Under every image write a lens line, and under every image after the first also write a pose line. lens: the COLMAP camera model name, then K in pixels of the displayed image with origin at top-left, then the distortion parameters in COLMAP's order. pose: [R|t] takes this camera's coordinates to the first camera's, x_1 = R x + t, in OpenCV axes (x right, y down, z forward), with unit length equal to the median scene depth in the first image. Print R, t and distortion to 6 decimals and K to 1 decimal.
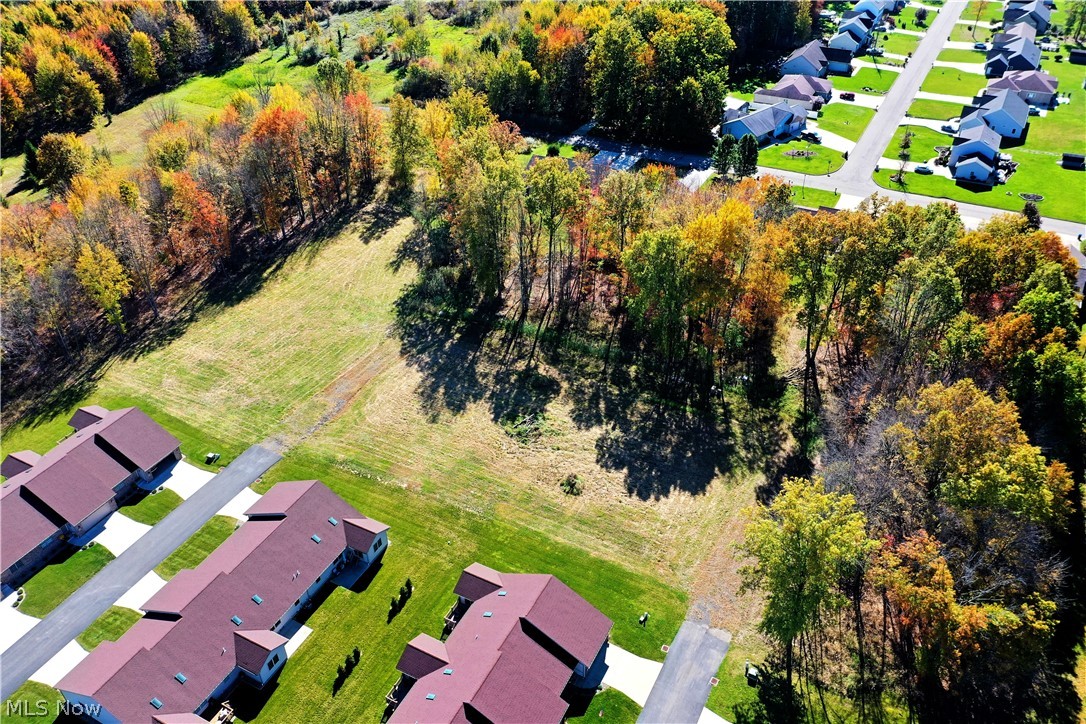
lens RADIAL K [[861.7, 0, 540.8], [0, 861.7, 364.5], [0, 0, 1]] dist [0.016800, 0.004905]
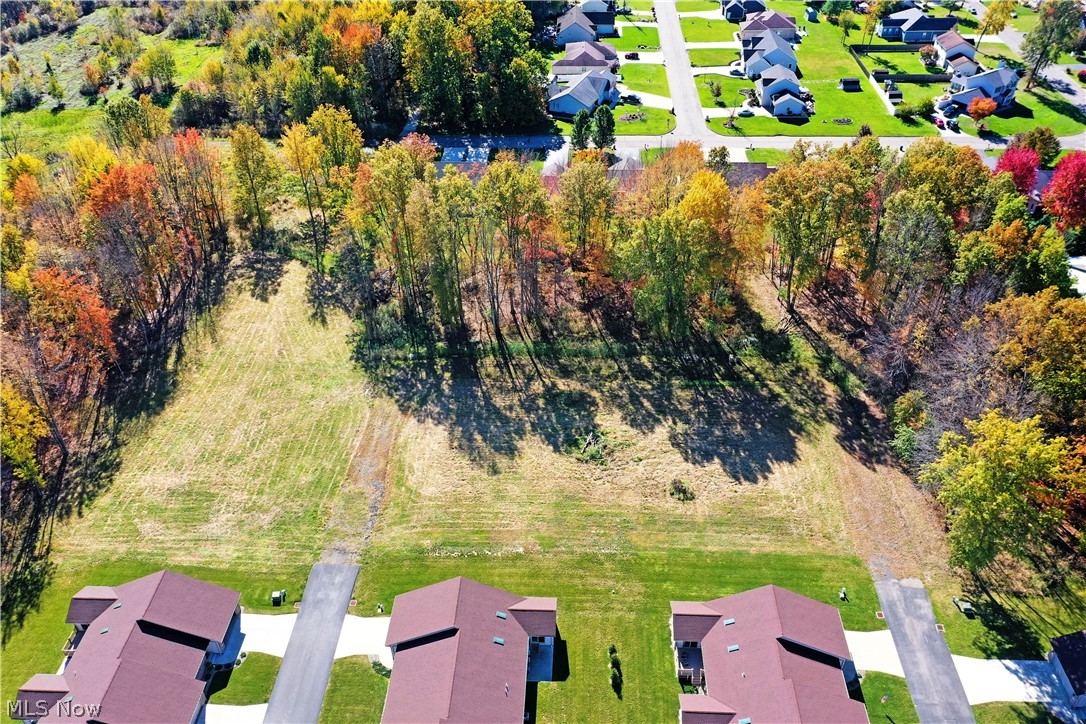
lens RADIAL K [[861.7, 0, 541.0], [0, 861.7, 364.8], [0, 0, 1]] dist [0.016800, 0.004905]
pose [[0.903453, -0.262233, 0.339126, -0.315227], [0.254672, 0.964670, 0.067481, -0.080653], [-0.344841, 0.025400, 0.938318, 0.117119]]
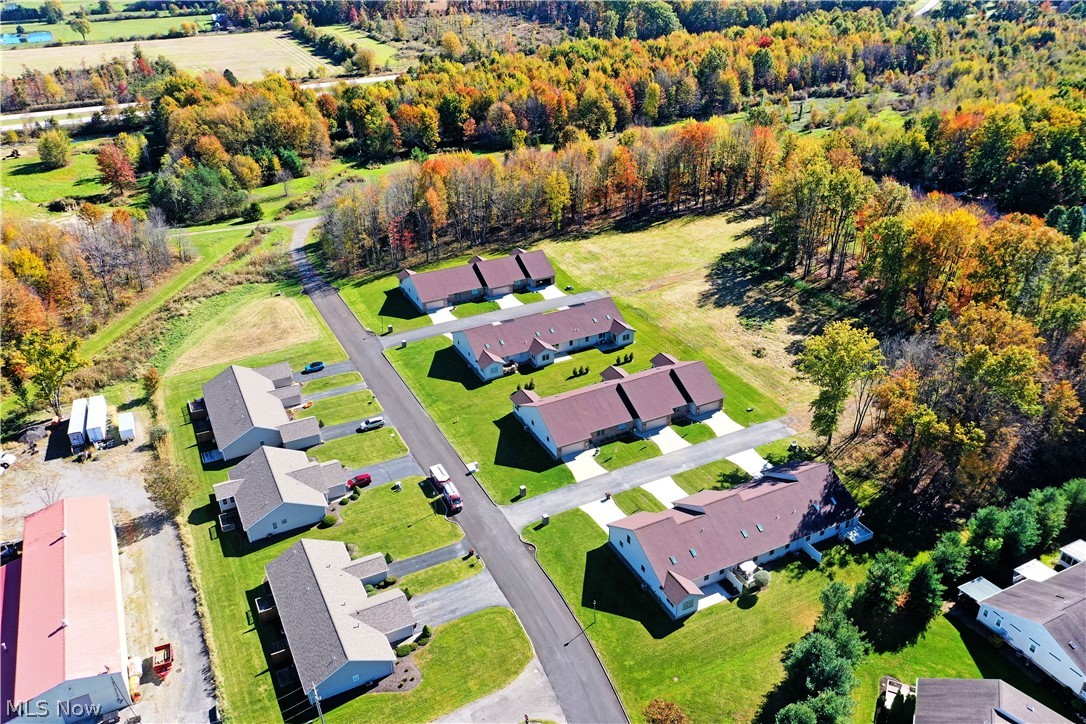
lens RADIAL K [[861.7, 0, 540.4], [0, 861.7, 365.3], [0, 0, 1]] dist [0.016800, 0.004905]
pose [[0.814278, 0.278091, -0.509526, 0.395742], [-0.339049, 0.940333, -0.028618, 0.265256], [0.471166, 0.196057, 0.859979, -0.370413]]
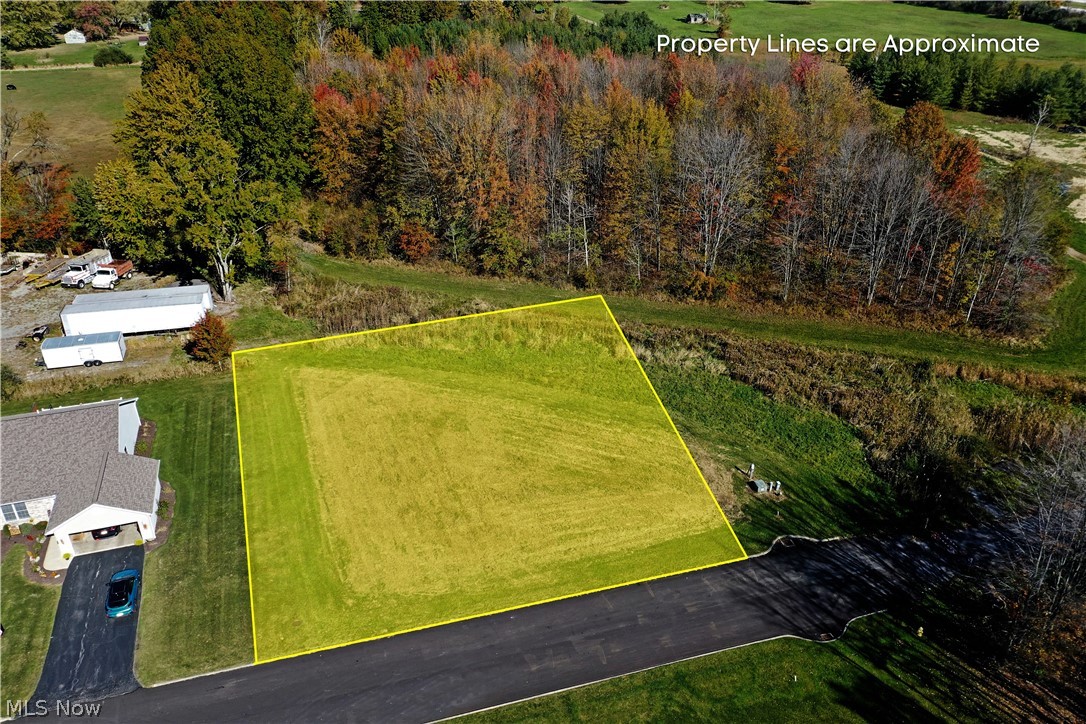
lens RADIAL K [[861.7, 0, 539.1], [0, 861.7, 362.4], [0, 0, 1]] dist [0.016800, 0.004905]
pose [[-0.703459, 0.361994, -0.611641, -0.393636], [-0.401263, 0.508023, 0.762168, -0.057398], [0.586629, 0.781583, -0.212119, 0.605488]]
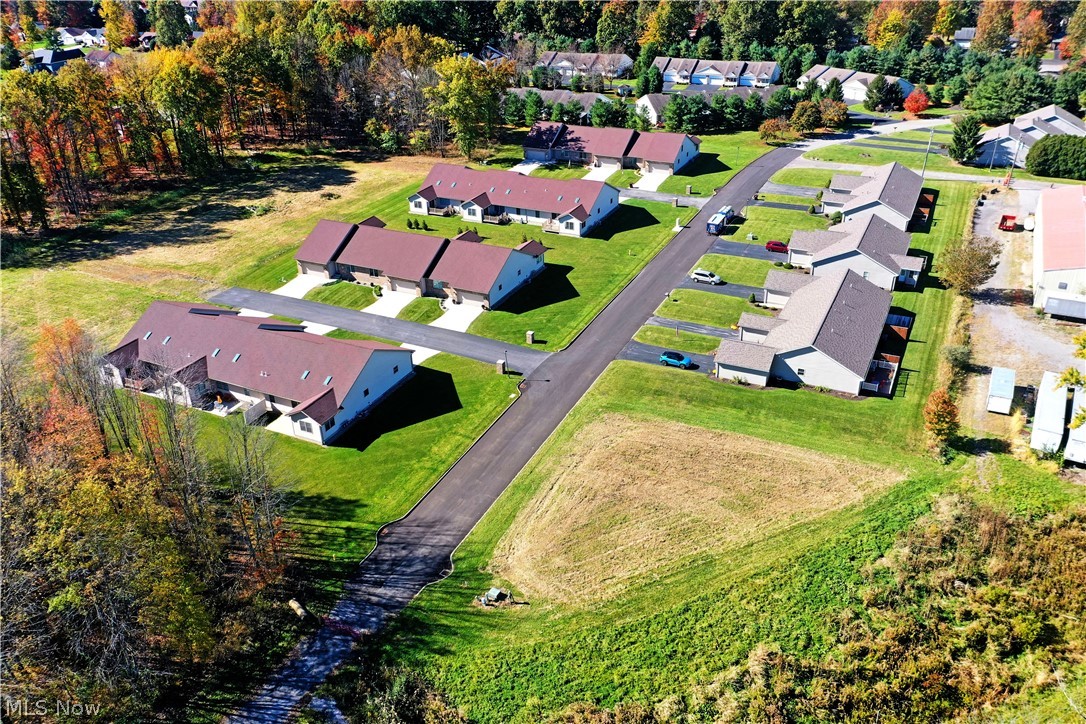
lens RADIAL K [[861.7, 0, 537.4], [0, 861.7, 363.2], [0, 0, 1]] dist [0.016800, 0.004905]
pose [[-0.029604, -0.461858, 0.886460, -1.092739], [0.612718, 0.692308, 0.381164, -0.004067], [-0.789747, 0.554434, 0.262494, 0.404845]]
